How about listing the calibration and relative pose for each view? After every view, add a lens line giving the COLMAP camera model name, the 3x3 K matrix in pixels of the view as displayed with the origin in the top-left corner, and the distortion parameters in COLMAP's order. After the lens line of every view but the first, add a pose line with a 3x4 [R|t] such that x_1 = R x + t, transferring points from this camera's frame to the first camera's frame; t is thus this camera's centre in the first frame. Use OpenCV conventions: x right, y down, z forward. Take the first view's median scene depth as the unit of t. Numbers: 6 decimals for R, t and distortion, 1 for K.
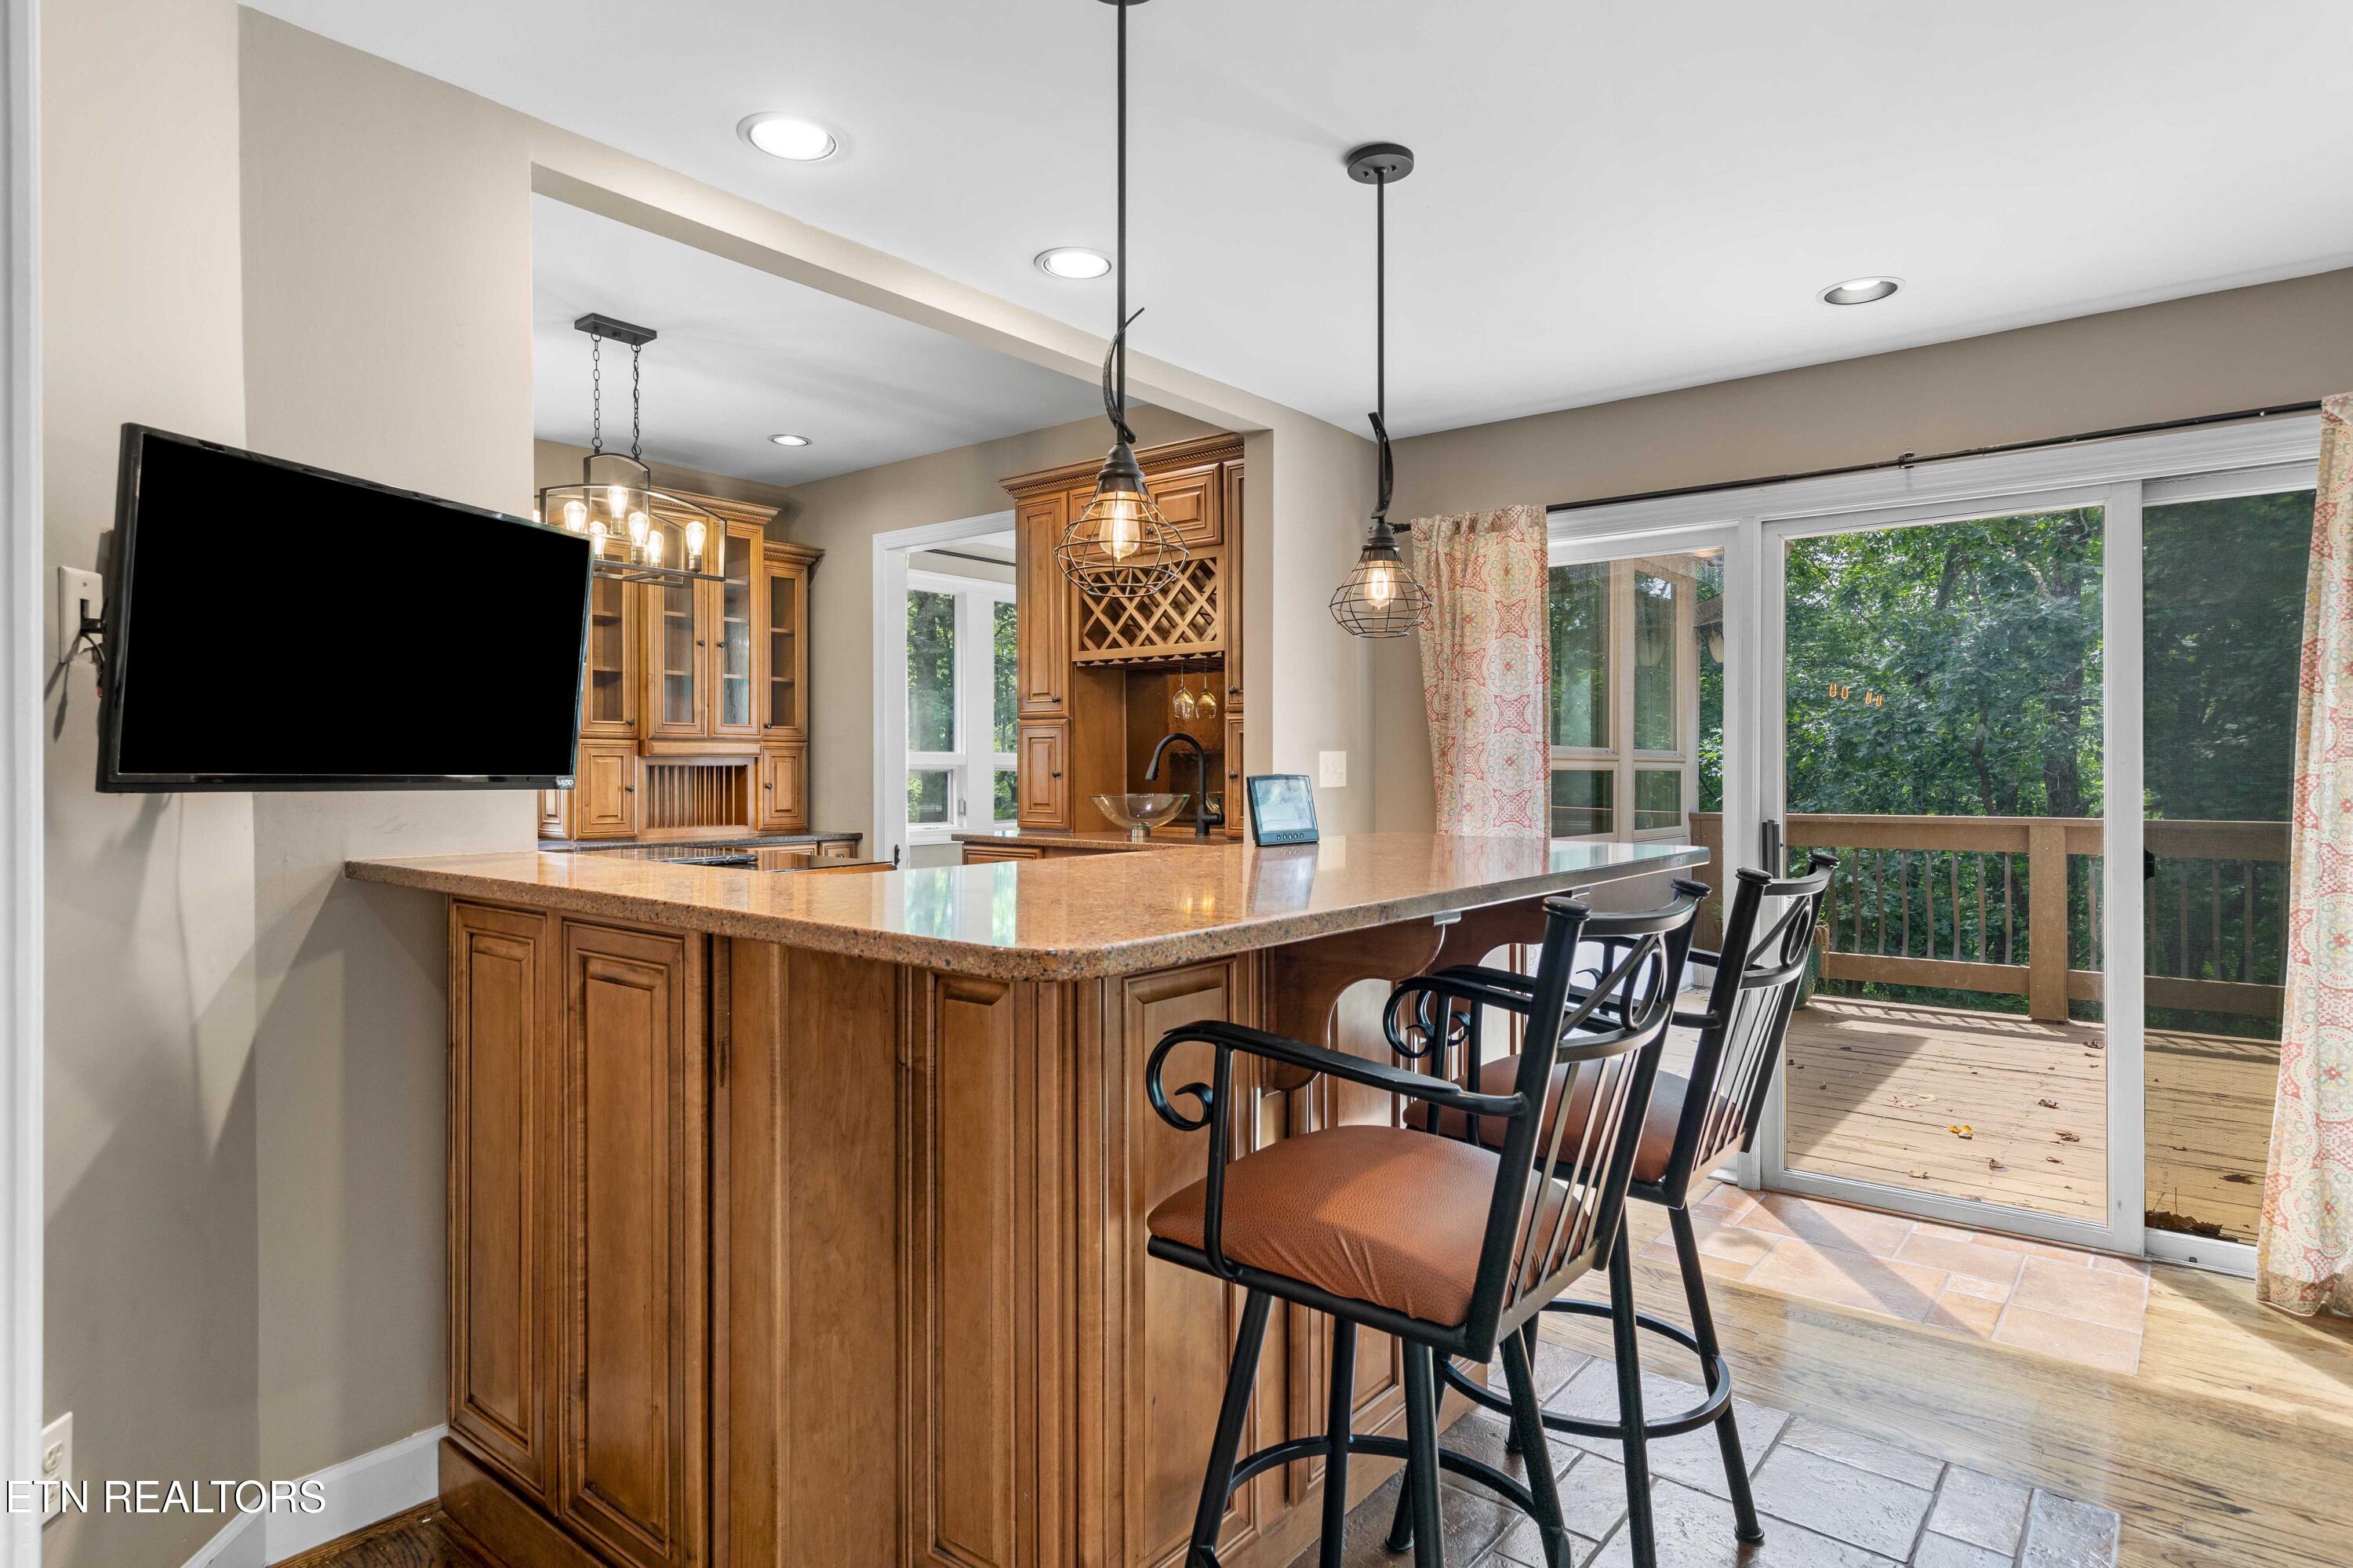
lens RADIAL K [[1326.4, 0, 1165.6], [0, 1326.4, 777.6], [0, 0, 1]] dist [0.005313, -0.000256]
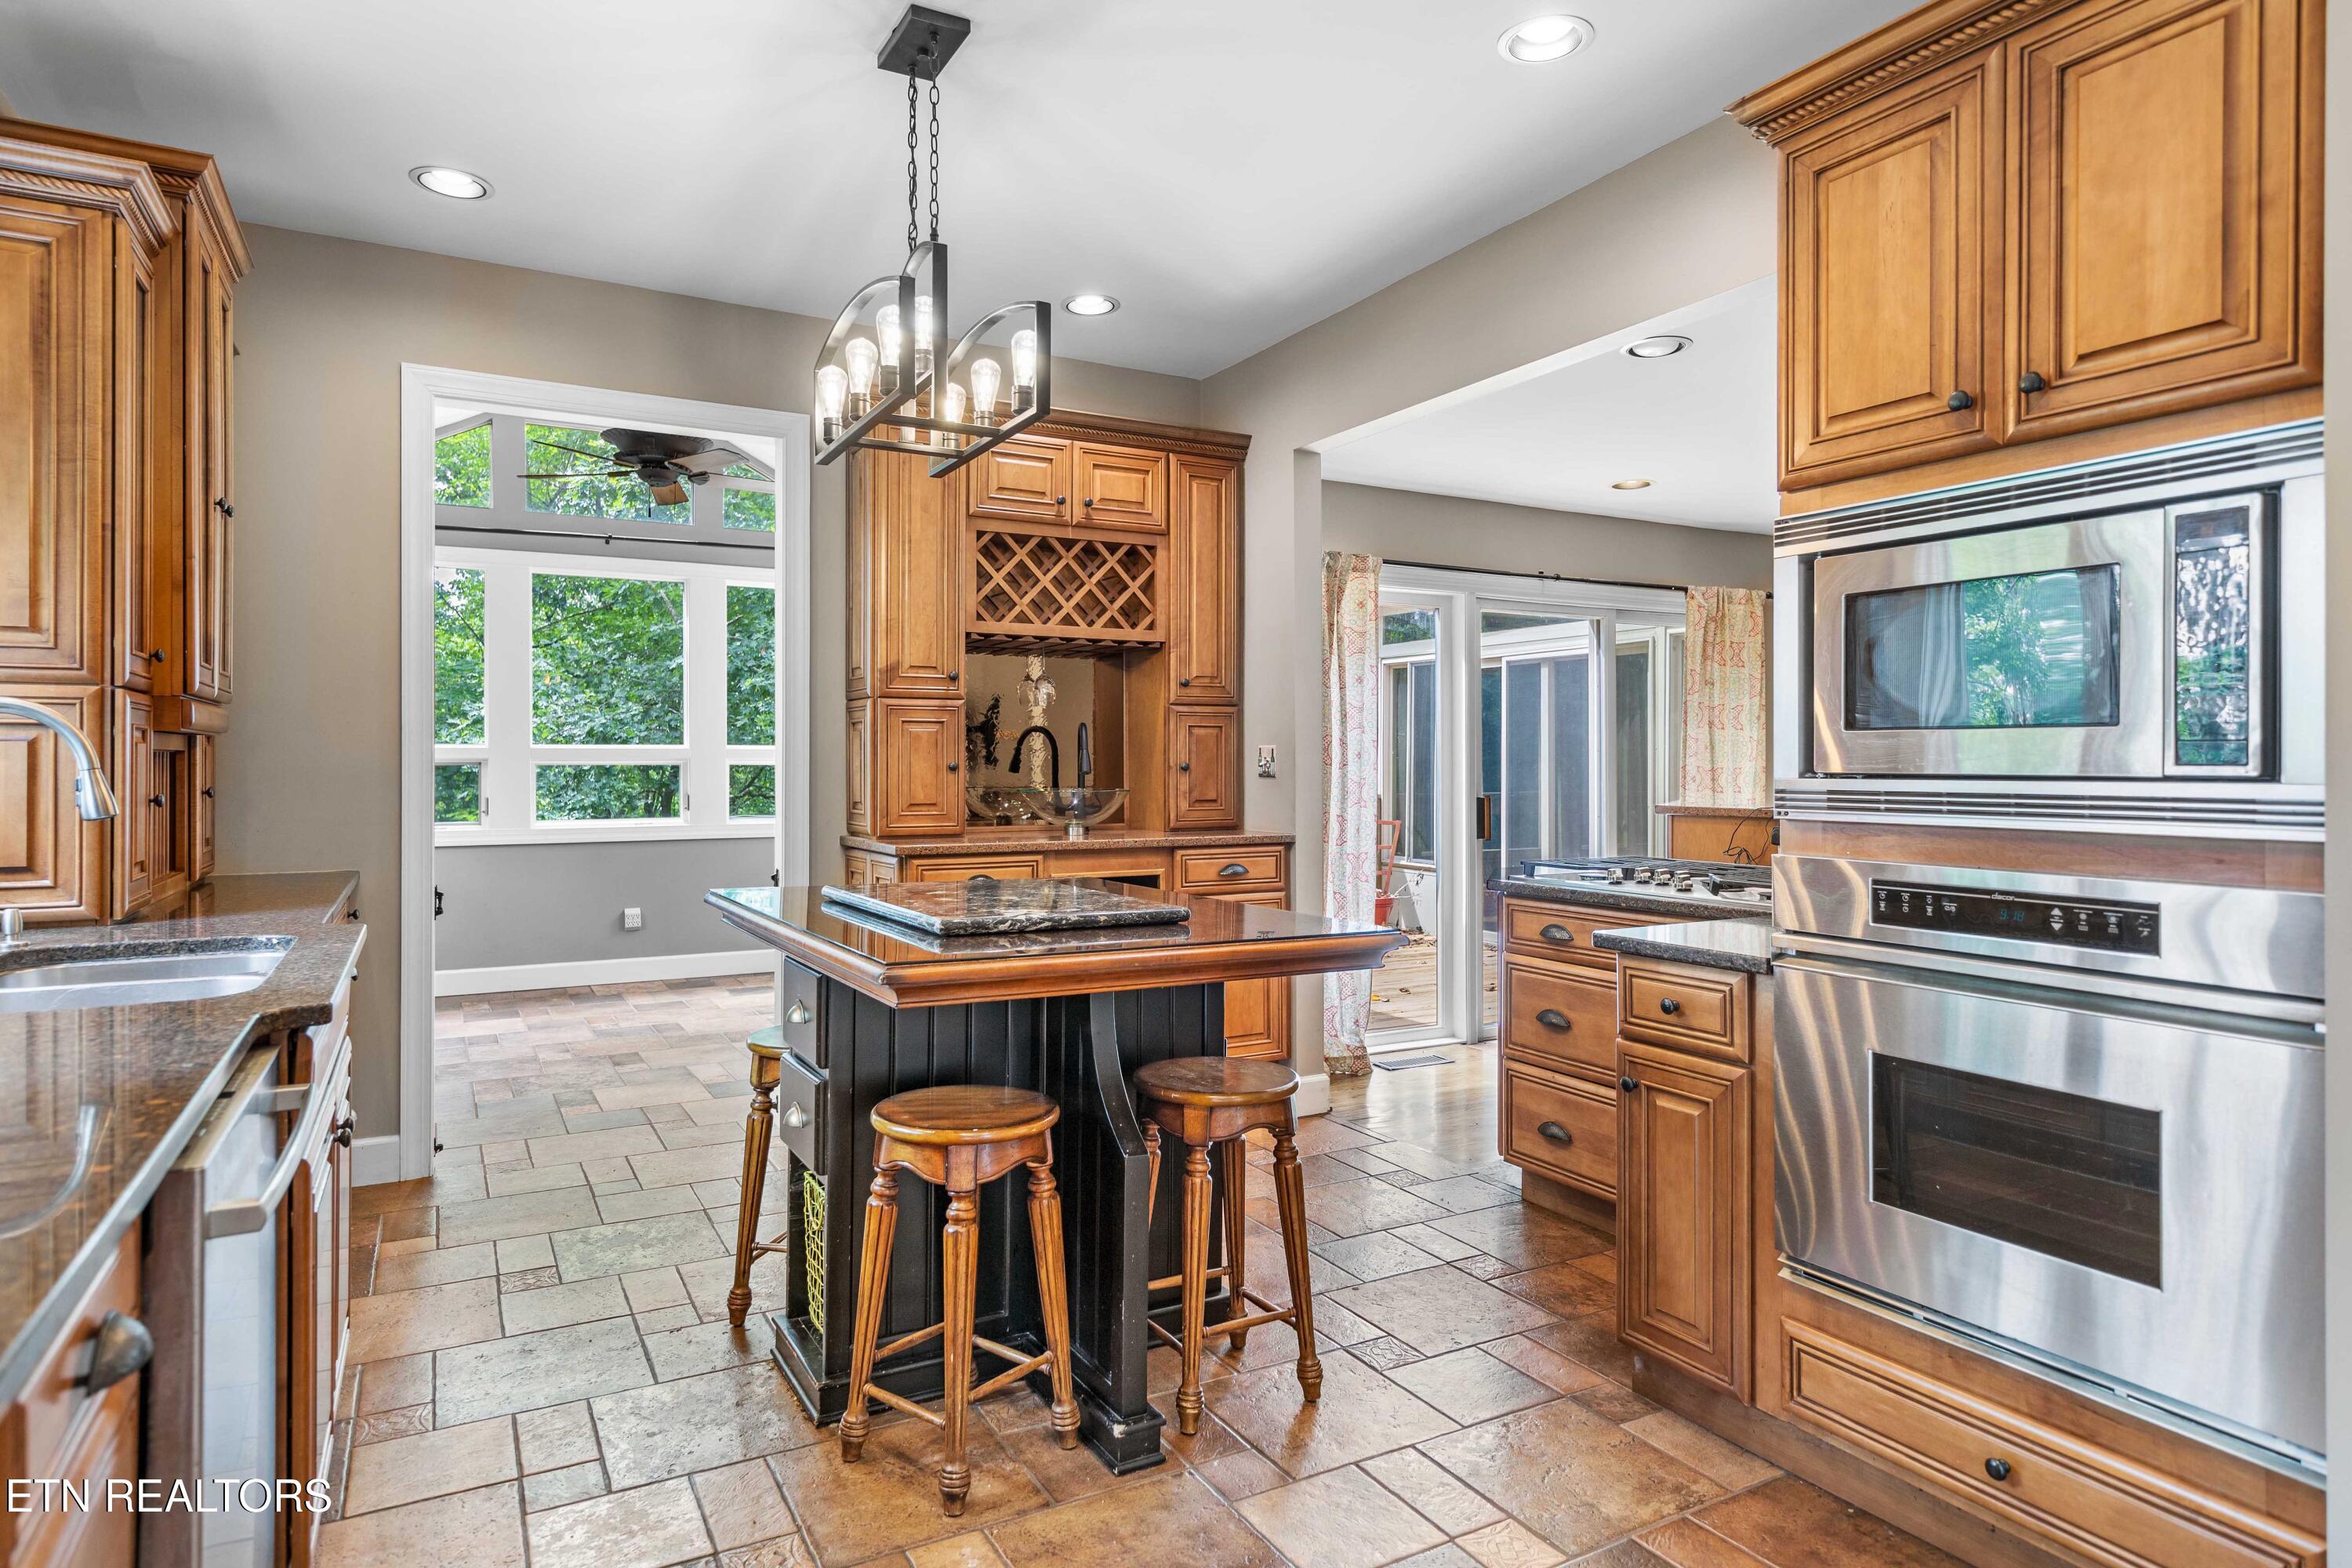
lens RADIAL K [[1325.8, 0, 1179.1], [0, 1325.8, 776.0], [0, 0, 1]] dist [0.005313, -0.000256]
pose [[0.377045, -0.004359, 0.926185, -0.840127], [0.004107, 0.999987, 0.003034, 0.001345], [-0.926186, 0.002660, 0.377058, 0.594035]]
